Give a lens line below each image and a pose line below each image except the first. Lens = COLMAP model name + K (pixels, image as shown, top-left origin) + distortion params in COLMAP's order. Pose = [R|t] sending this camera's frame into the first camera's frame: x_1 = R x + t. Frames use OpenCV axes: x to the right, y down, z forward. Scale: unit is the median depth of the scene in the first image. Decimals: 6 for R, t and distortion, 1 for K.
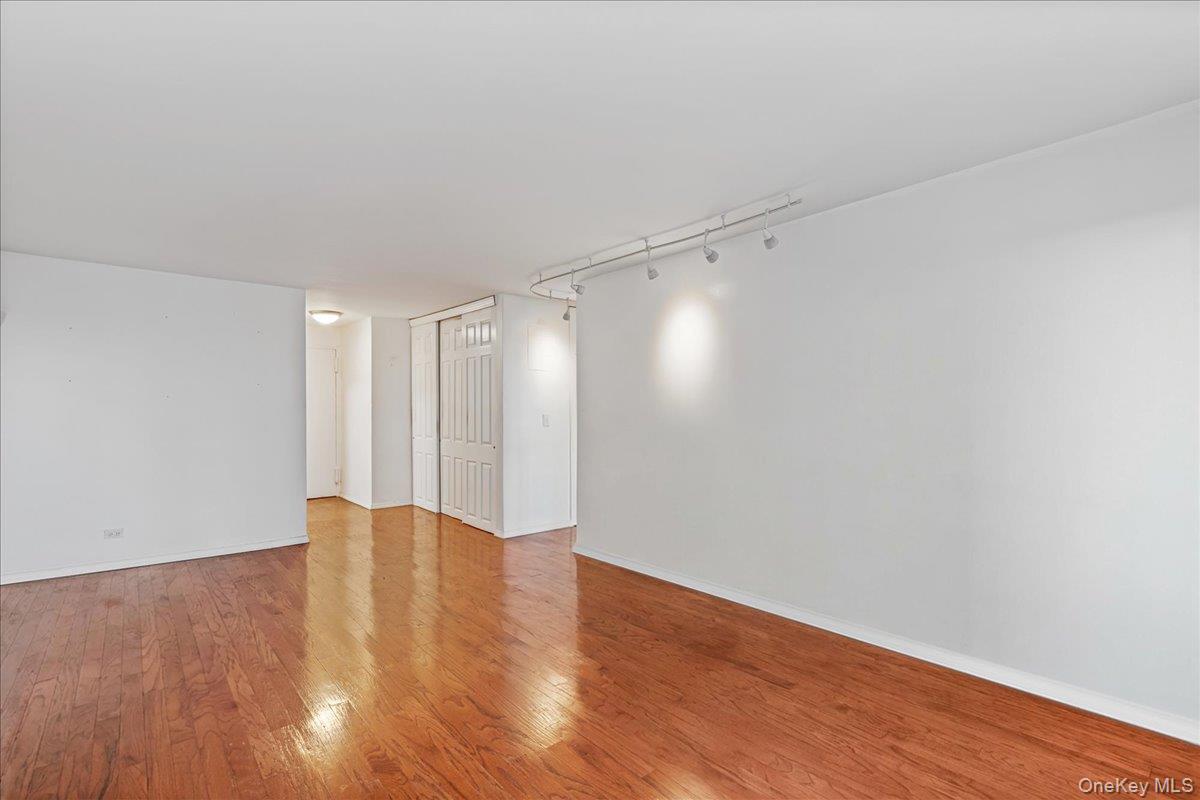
lens RADIAL K [[548.5, 0, 605.2], [0, 548.5, 400.5], [0, 0, 1]] dist [-0.003340, -0.000326]
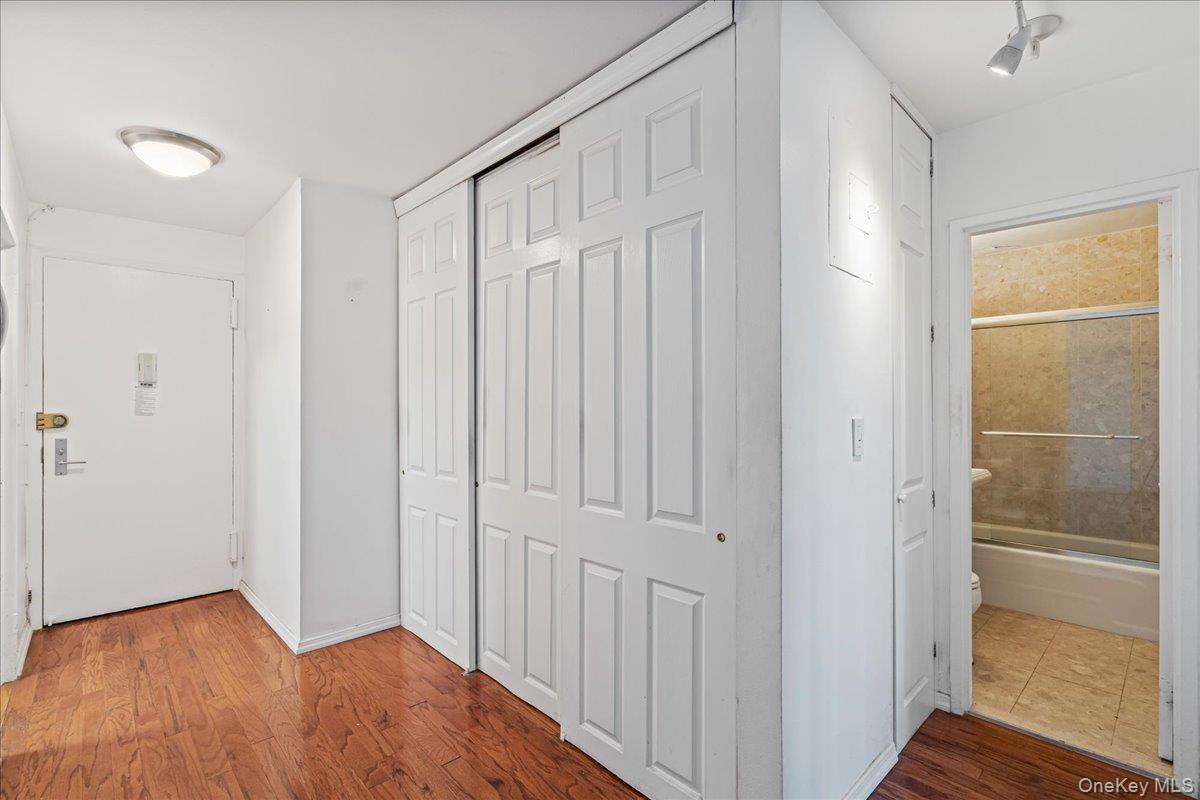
lens RADIAL K [[548.5, 0, 591.9], [0, 548.5, 403.5], [0, 0, 1]] dist [-0.003340, -0.000326]
pose [[0.999208, 0.003235, 0.039655, -0.236030], [-0.003323, 0.999992, 0.002151, 0.014268], [-0.039647, -0.002281, 0.999211, 0.608976]]
